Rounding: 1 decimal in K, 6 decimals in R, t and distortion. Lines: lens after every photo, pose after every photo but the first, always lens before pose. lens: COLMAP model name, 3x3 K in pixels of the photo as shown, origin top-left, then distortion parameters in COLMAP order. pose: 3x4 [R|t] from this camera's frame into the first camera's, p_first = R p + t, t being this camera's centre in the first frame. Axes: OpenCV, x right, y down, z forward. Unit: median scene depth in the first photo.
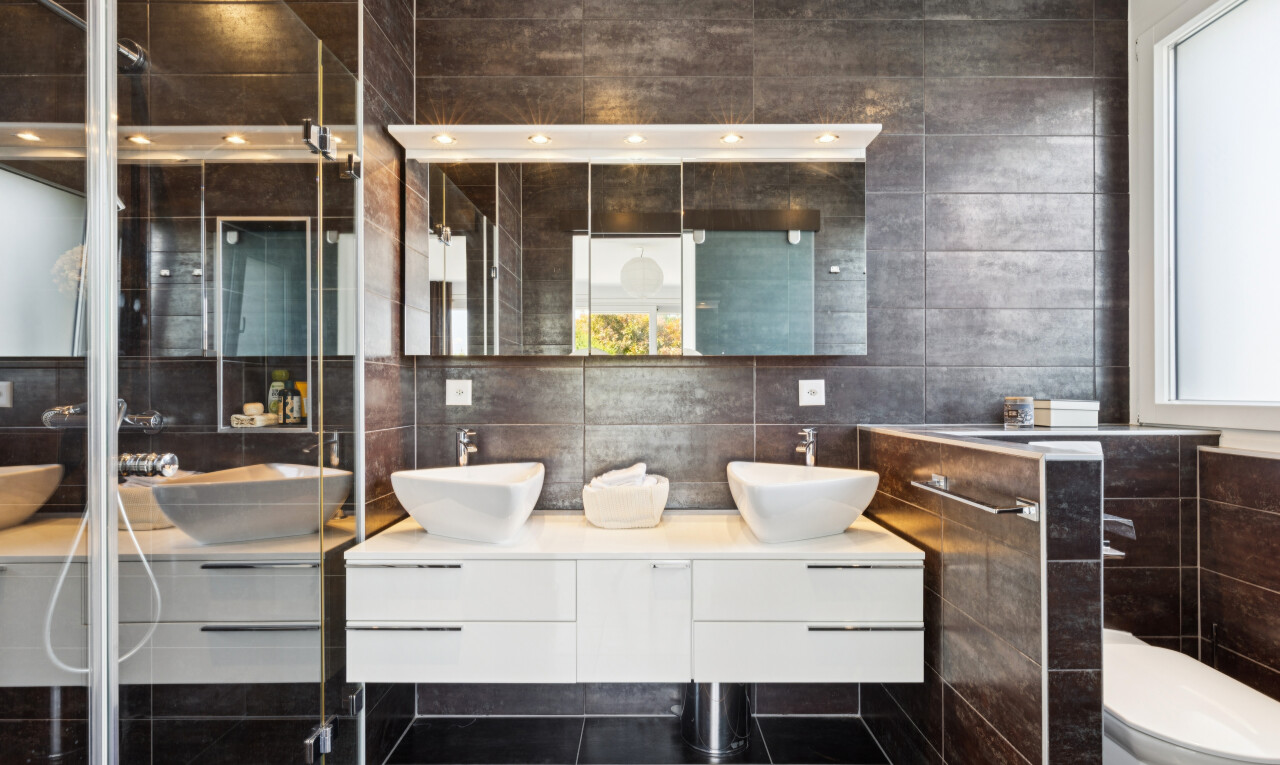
lens RADIAL K [[623.9, 0, 642.6], [0, 623.9, 388.9], [0, 0, 1]] dist [0.001209, 0.000317]
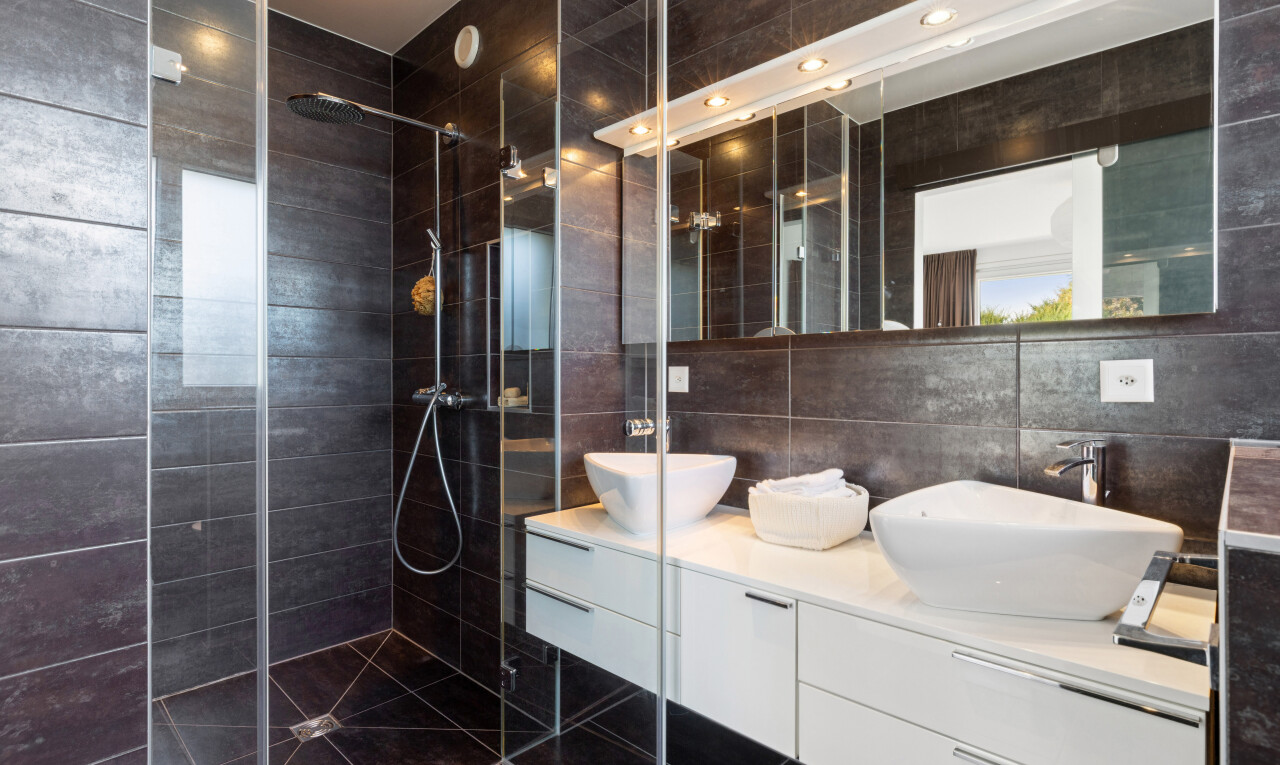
lens RADIAL K [[620.6, 0, 642.1], [0, 620.6, 379.3], [0, 0, 1]] dist [0.004723, 0.000289]
pose [[0.723870, 0.001280, -0.689935, 0.377995], [0.002767, 0.999985, 0.004758, 0.000611], [0.689931, -0.005354, 0.723855, 0.264809]]
